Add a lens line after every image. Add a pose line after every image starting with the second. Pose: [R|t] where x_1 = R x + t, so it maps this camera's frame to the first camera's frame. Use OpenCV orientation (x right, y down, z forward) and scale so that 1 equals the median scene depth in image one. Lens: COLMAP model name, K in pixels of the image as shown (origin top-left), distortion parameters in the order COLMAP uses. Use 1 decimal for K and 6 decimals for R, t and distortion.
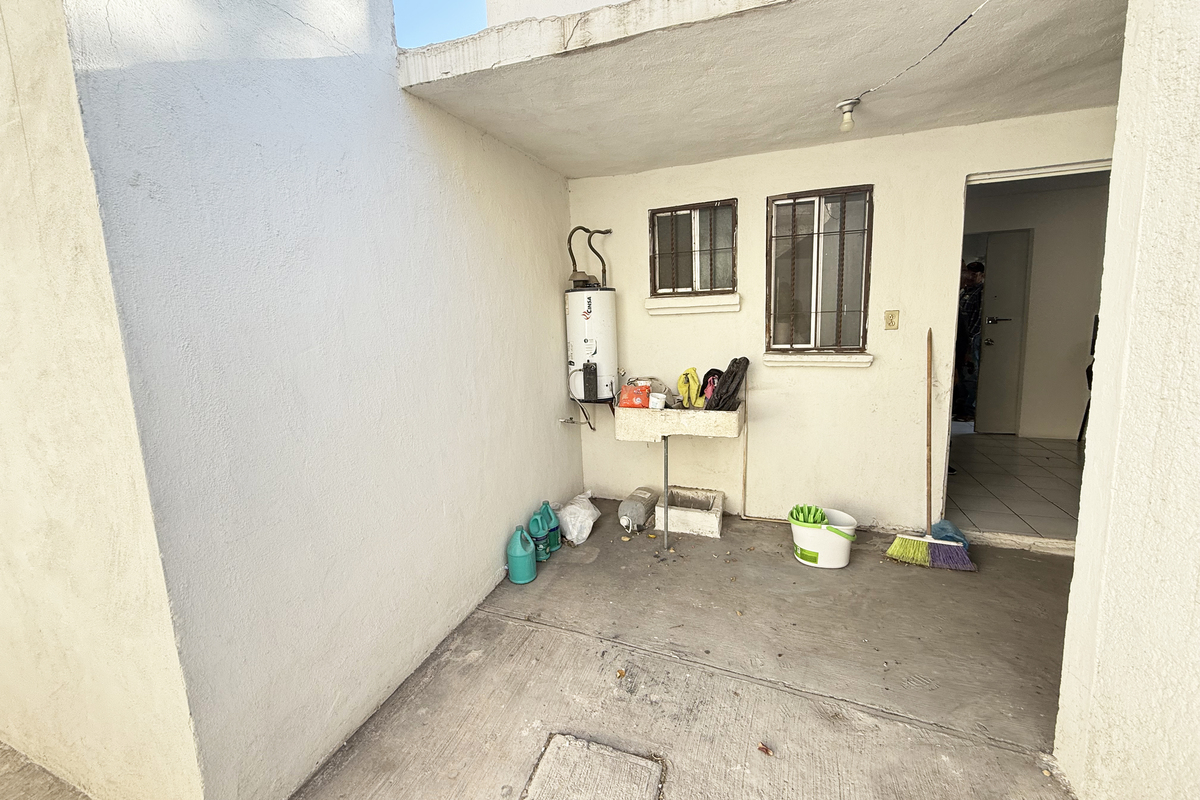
lens RADIAL K [[481.6, 0, 596.3], [0, 481.6, 373.6], [0, 0, 1]] dist [0.003052, 0.000583]
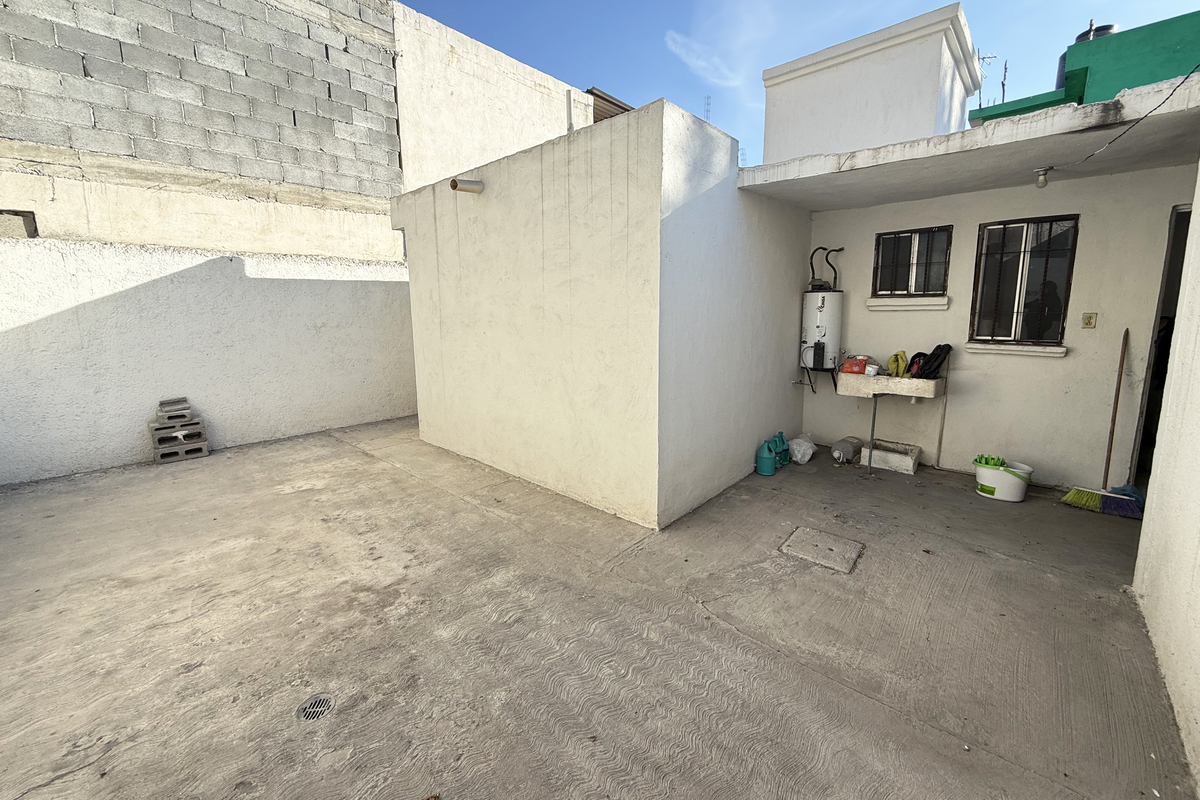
lens RADIAL K [[481.6, 0, 596.3], [0, 481.6, 373.6], [0, 0, 1]] dist [0.003052, 0.000583]
pose [[0.928727, 0.079899, -0.362052, -0.106893], [-0.071879, 0.996778, 0.035591, 0.069336], [0.363730, -0.007030, 0.931478, -0.599473]]
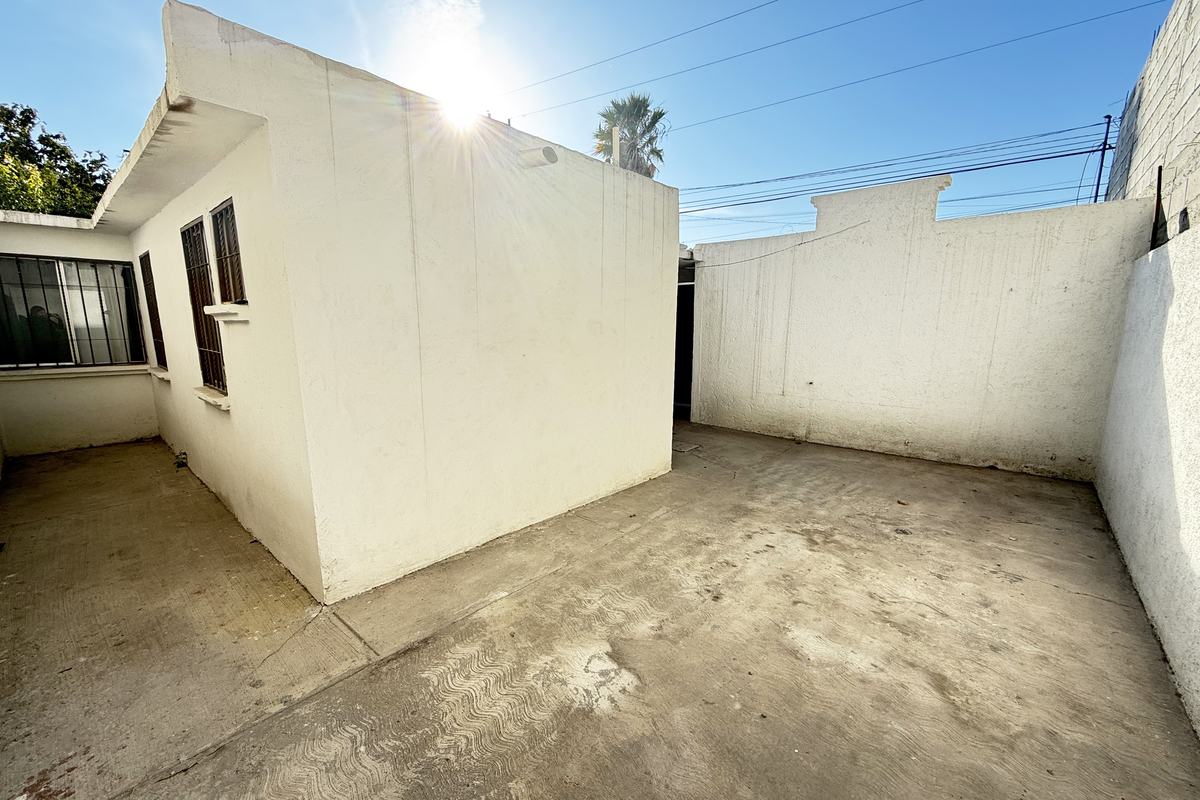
lens RADIAL K [[476.8, 0, 600.0], [0, 476.8, 400.0], [0, 0, 1]] dist [0.000721, 0.000399]
pose [[0.348095, -0.113405, 0.930575, -1.863017], [0.097554, 0.991649, 0.084356, 0.049221], [-0.932369, 0.061418, 0.356251, 0.065135]]
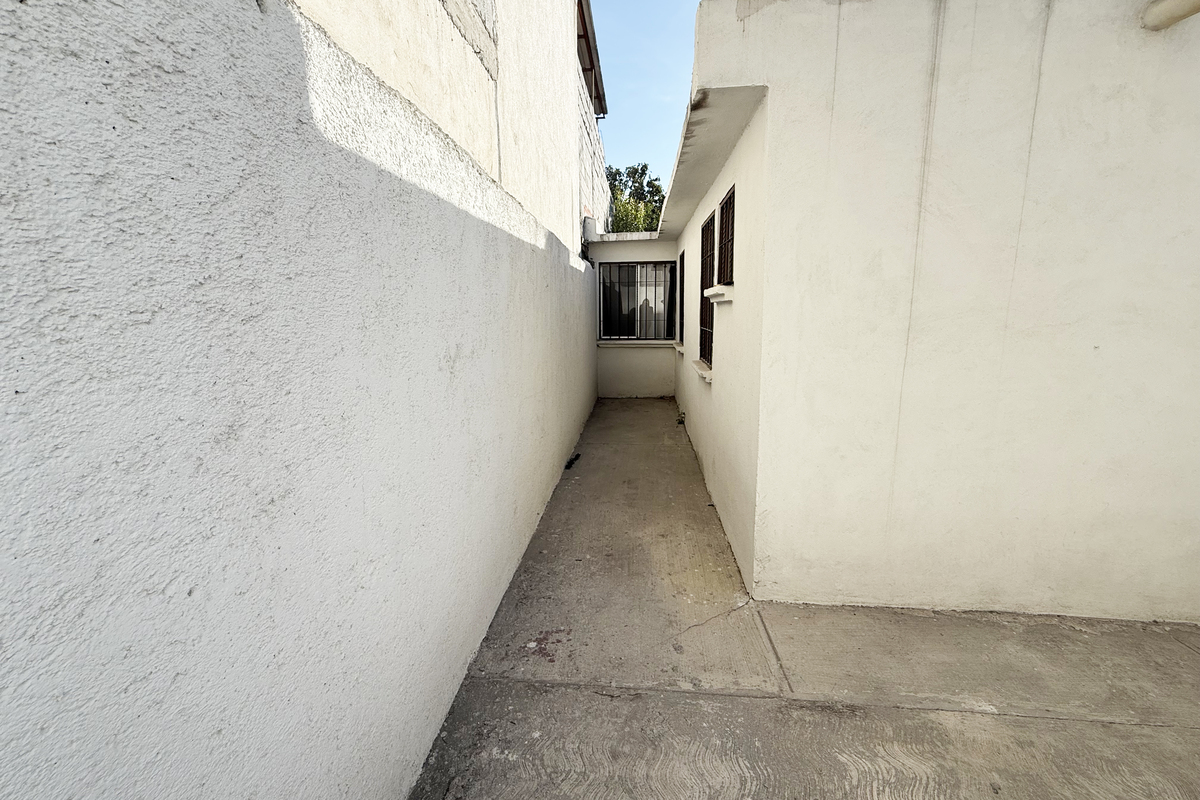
lens RADIAL K [[478.2, 0, 595.5], [0, 478.2, 390.8], [0, 0, 1]] dist [0.001730, 0.000373]
pose [[0.964402, -0.019811, 0.263696, -1.757965], [0.009402, 0.999128, 0.040679, 0.049611], [-0.264272, -0.036751, 0.963748, 0.142291]]
